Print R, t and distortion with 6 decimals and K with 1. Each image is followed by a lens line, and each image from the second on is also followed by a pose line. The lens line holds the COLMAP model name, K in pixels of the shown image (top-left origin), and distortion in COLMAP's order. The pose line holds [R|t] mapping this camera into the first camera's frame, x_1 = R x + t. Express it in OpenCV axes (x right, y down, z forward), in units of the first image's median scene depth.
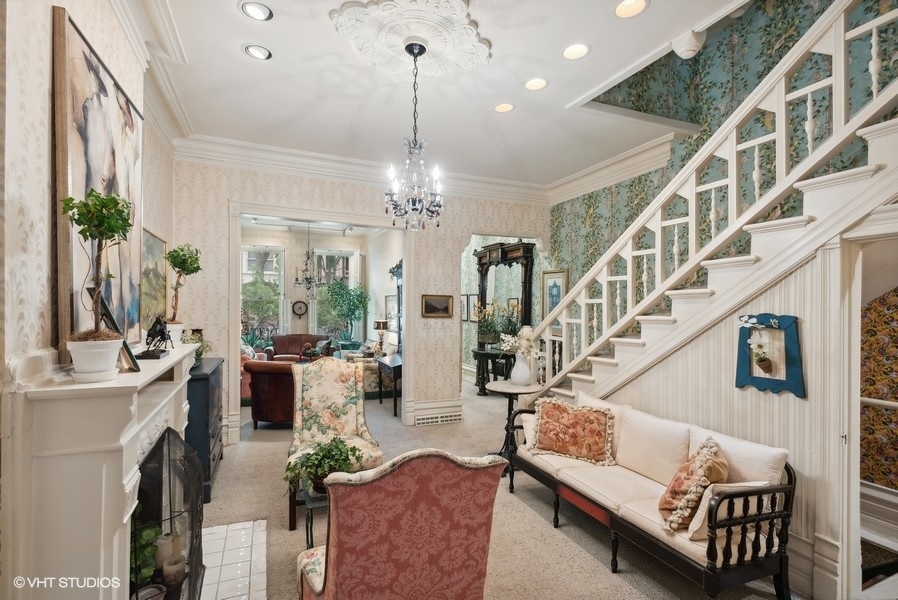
lens RADIAL K [[424.0, 0, 447.1], [0, 424.0, 301.7], [0, 0, 1]] dist [0.021983, -0.000028]
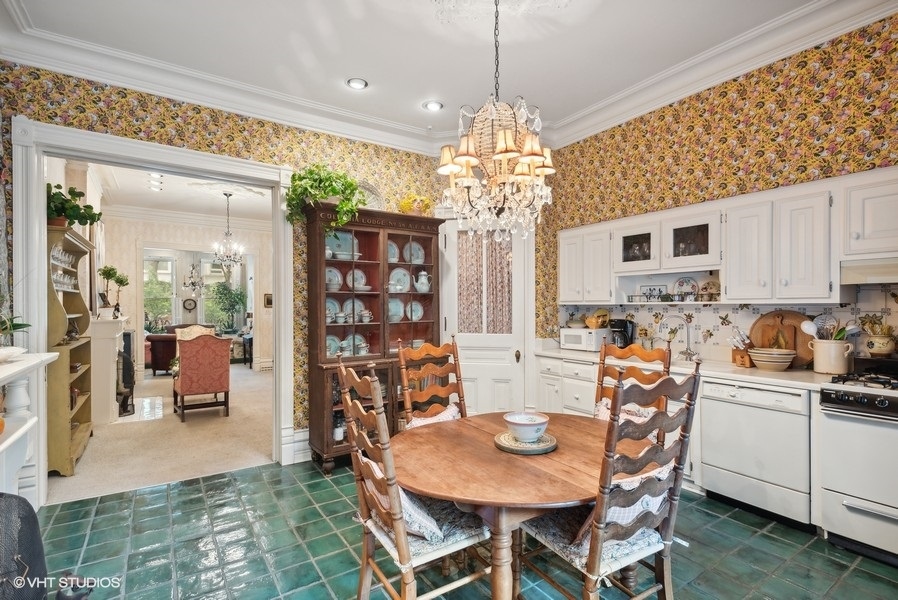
lens RADIAL K [[424.0, 0, 447.1], [0, 424.0, 301.7], [0, 0, 1]] dist [0.021983, -0.000028]
pose [[0.982298, -0.007970, 0.187155, 0.185531], [0.007034, 0.999959, 0.005665, 0.005375], [-0.187192, -0.004248, 0.982314, -0.437714]]
